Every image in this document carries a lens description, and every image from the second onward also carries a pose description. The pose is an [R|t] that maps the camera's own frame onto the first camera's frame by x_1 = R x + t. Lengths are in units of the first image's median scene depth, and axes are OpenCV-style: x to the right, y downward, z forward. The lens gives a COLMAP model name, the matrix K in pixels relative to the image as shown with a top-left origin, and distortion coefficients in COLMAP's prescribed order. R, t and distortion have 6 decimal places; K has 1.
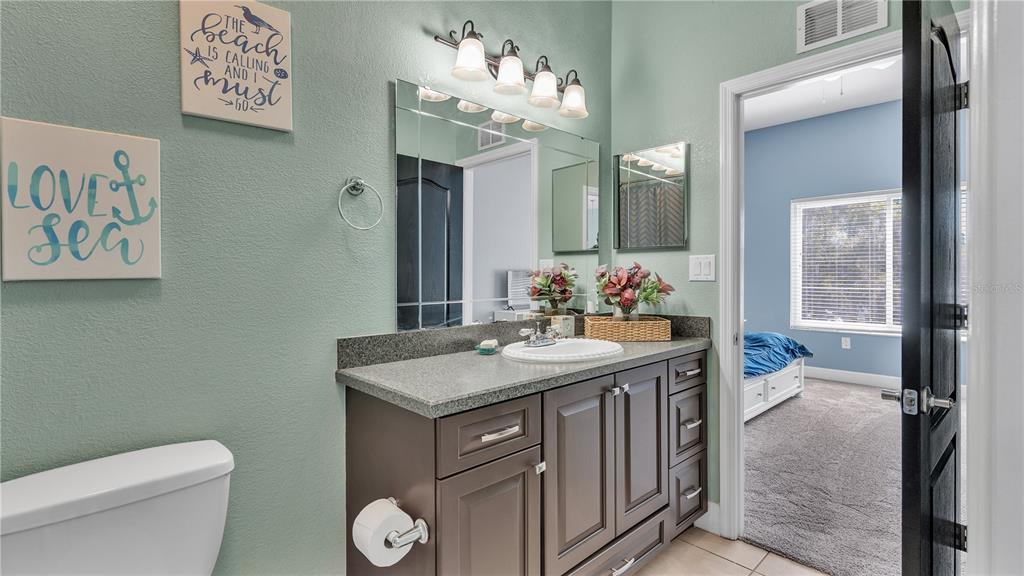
lens RADIAL K [[468.1, 0, 511.8], [0, 468.1, 279.0], [0, 0, 1]] dist [-0.003768, -0.000154]
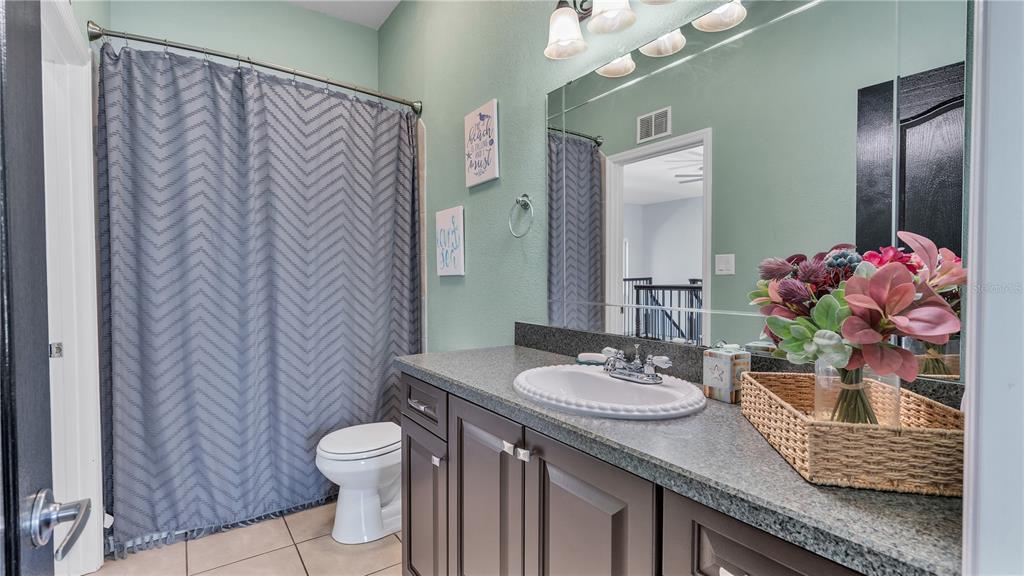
lens RADIAL K [[468.1, 0, 511.9], [0, 468.1, 287.0], [0, 0, 1]] dist [-0.003768, -0.000154]
pose [[-0.148382, 0.029831, -0.988480, 1.089407], [-0.008423, 0.999471, 0.031427, -0.013519], [0.988894, 0.012990, -0.148053, 1.373678]]
